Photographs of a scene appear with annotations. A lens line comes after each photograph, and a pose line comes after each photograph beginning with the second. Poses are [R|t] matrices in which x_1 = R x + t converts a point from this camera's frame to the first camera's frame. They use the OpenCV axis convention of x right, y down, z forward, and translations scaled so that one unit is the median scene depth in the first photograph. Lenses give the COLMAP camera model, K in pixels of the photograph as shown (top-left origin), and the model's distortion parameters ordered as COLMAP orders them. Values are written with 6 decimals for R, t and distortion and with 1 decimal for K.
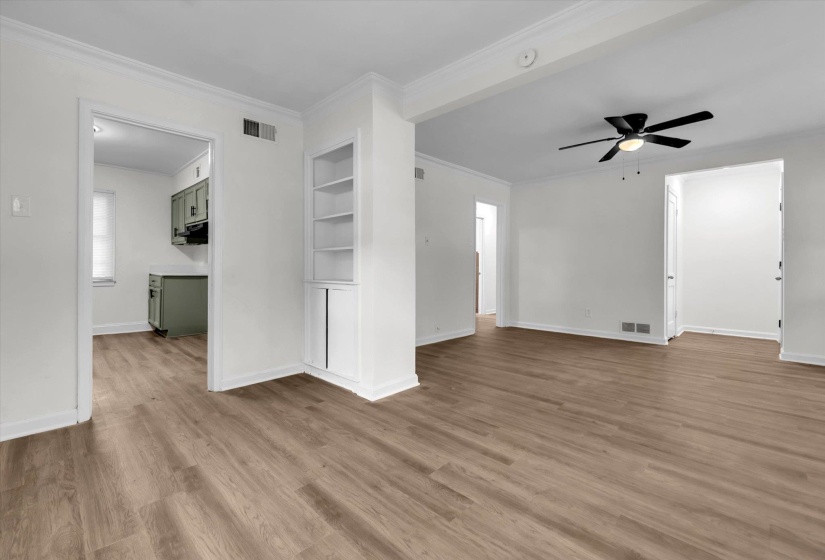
lens RADIAL K [[374.3, 0, 406.8], [0, 374.3, 268.1], [0, 0, 1]] dist [-0.001894, 0.001325]
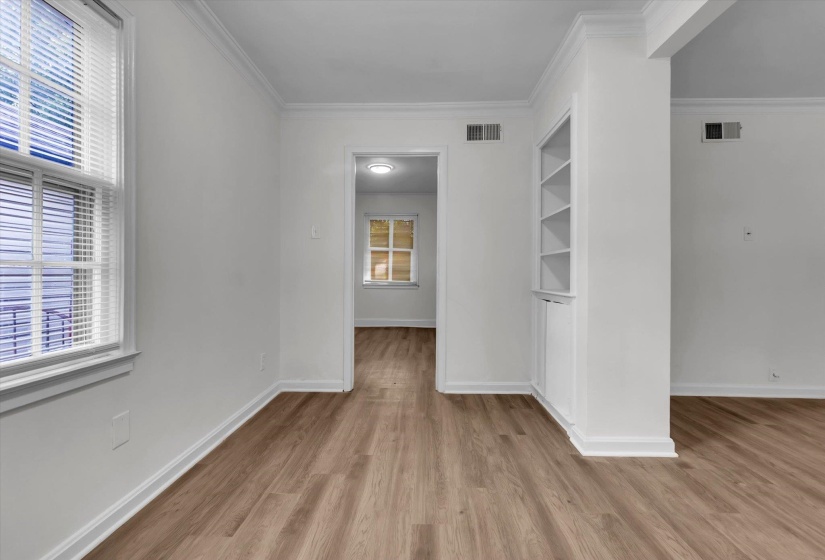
lens RADIAL K [[374.3, 0, 406.8], [0, 374.3, 268.1], [0, 0, 1]] dist [-0.001894, 0.001325]
pose [[0.666950, -0.009953, -0.745036, 0.244475], [-0.002983, 0.999867, -0.016028, -0.001076], [0.745096, 0.012912, 0.666832, 0.260954]]
